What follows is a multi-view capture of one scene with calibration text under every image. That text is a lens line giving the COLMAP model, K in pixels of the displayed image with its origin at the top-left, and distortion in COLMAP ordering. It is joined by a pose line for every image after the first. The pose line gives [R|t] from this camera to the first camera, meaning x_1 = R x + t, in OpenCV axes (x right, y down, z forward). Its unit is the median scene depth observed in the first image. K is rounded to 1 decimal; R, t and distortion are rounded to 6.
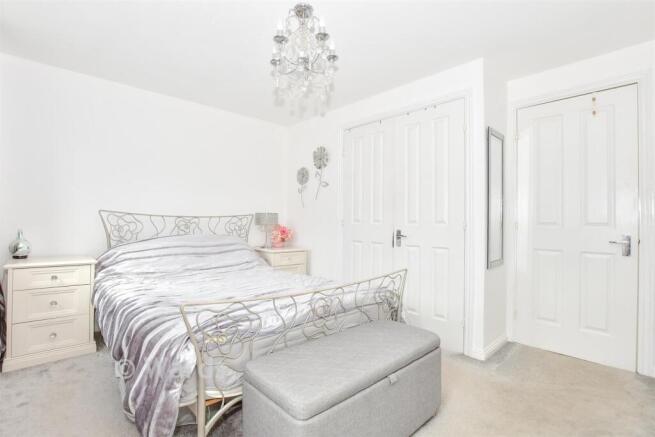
lens RADIAL K [[303.5, 0, 327.5], [0, 303.5, 218.5], [0, 0, 1]] dist [-0.001120, -0.000063]
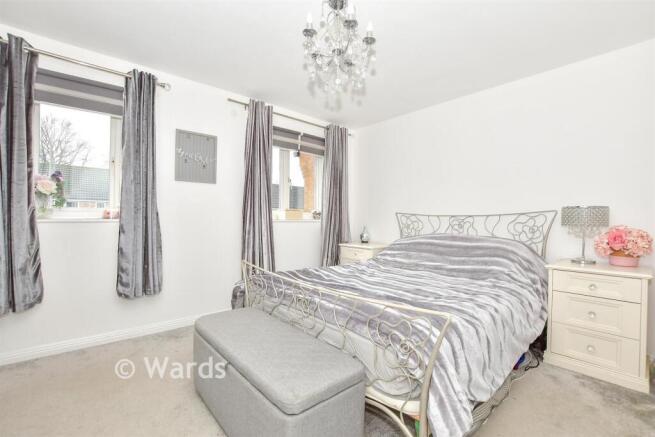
lens RADIAL K [[303.5, 0, 327.5], [0, 303.5, 218.5], [0, 0, 1]] dist [-0.001120, -0.000063]
pose [[-0.042527, -0.031434, -0.998601, 0.534721], [-0.008486, 0.999480, -0.031100, 0.036907], [0.999059, 0.007152, -0.042772, 0.633510]]
